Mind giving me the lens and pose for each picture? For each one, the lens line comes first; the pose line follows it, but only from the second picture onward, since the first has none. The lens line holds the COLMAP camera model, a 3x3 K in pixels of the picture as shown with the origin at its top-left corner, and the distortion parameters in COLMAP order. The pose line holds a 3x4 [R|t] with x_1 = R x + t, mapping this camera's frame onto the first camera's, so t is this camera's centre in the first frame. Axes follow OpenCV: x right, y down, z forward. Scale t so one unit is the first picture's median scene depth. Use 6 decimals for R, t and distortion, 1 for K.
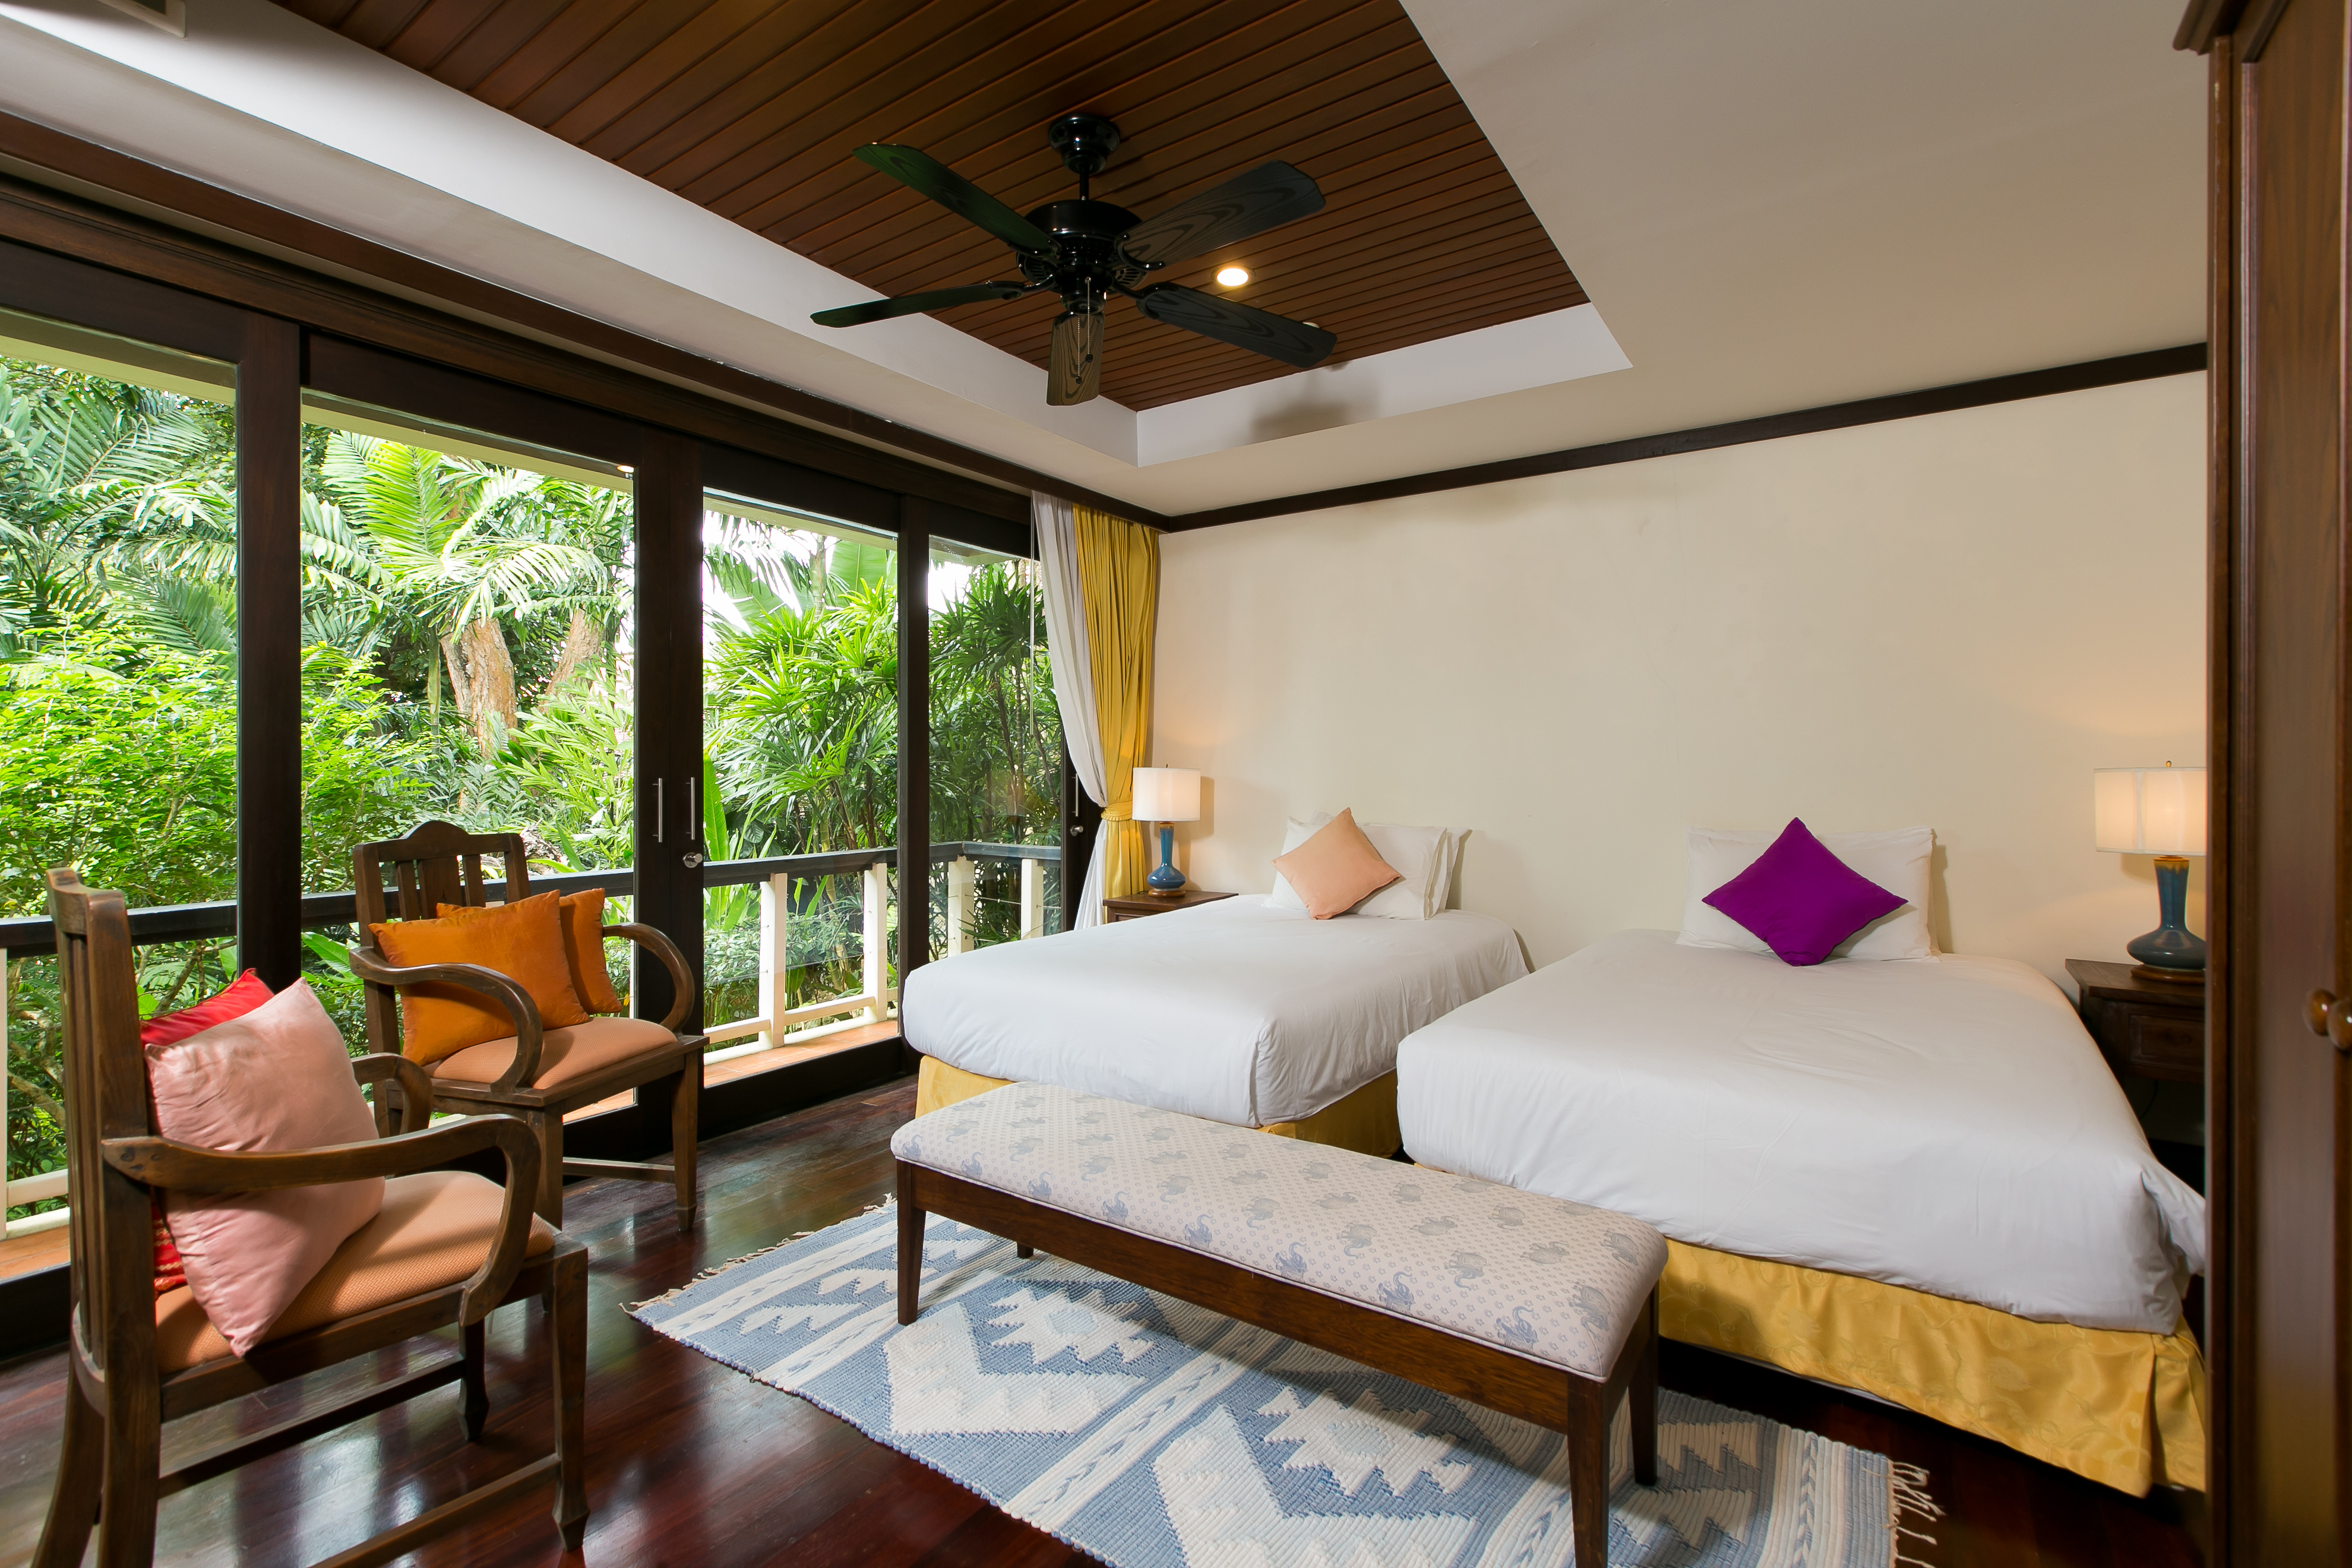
lens RADIAL K [[1077.5, 0, 1176.0], [0, 1077.5, 784.0], [0, 0, 1]] dist [0.049419, 0.000084]
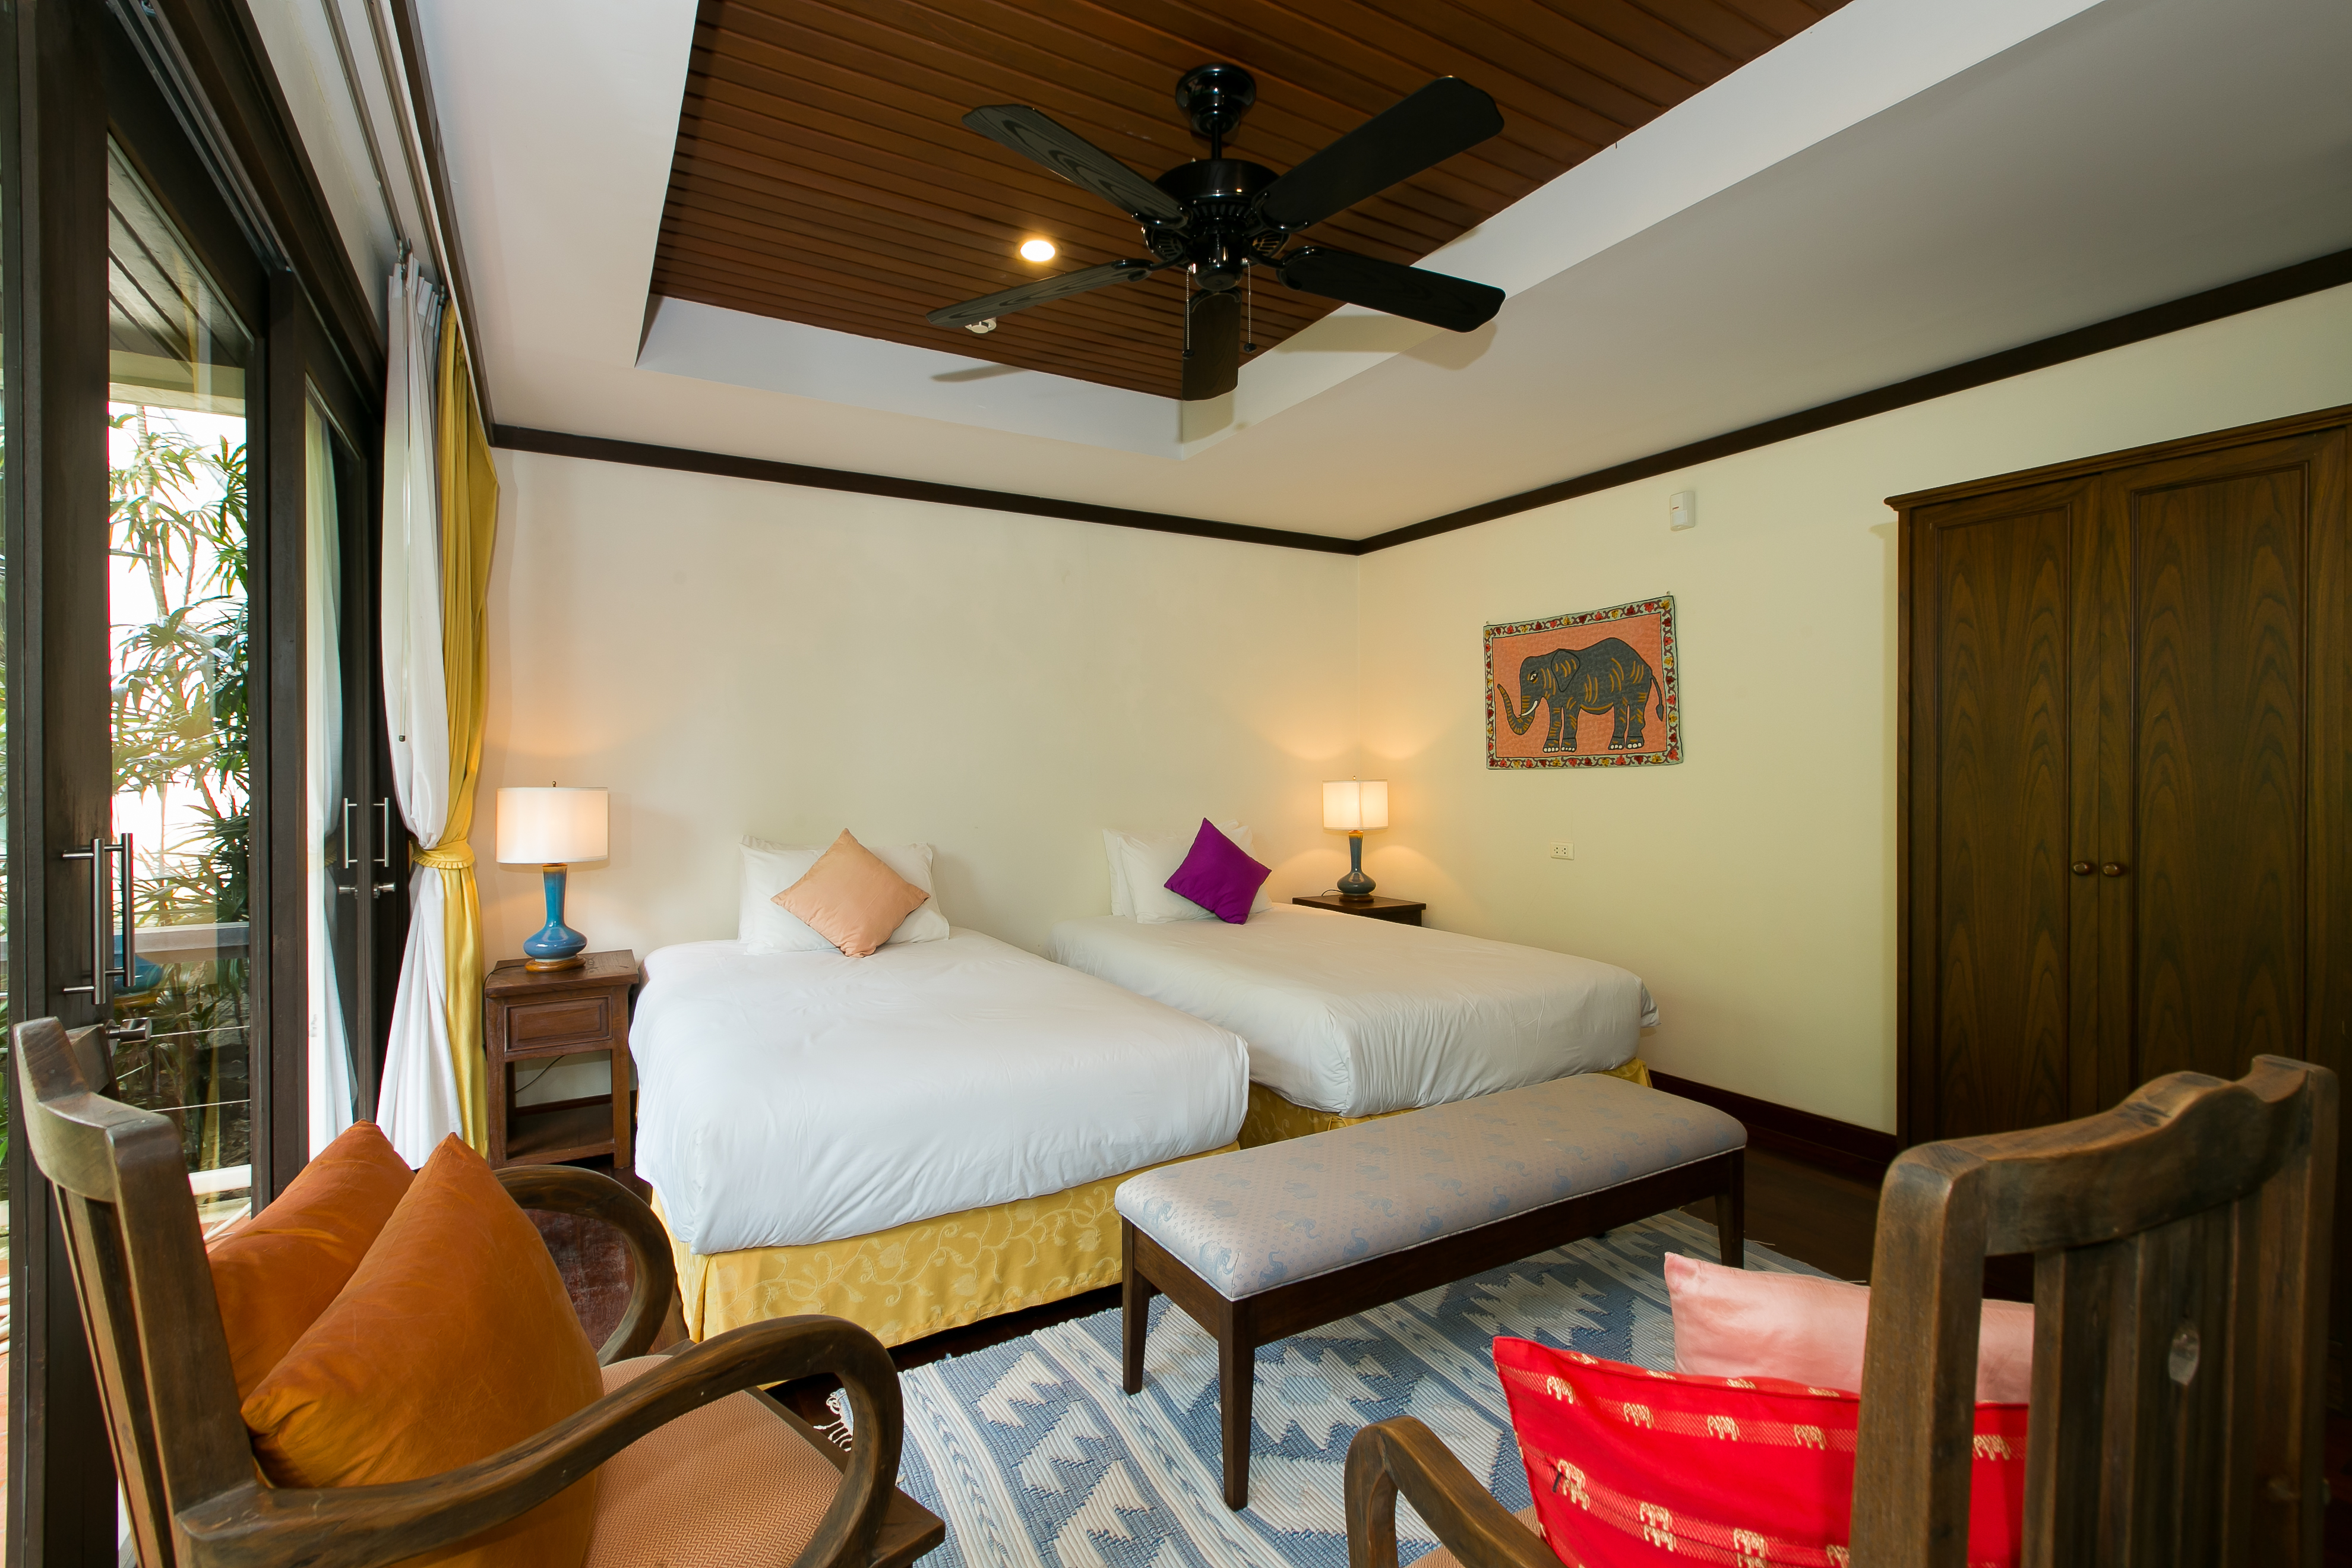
lens RADIAL K [[1052.1, 0, 1176.0], [0, 1052.1, 784.0], [0, 0, 1]] dist [-0.002125, 0.000050]
pose [[0.438671, -0.013136, 0.898552, -0.642315], [0.017336, 0.999831, 0.006154, -0.020068], [-0.898480, 0.012877, 0.438825, 0.478138]]
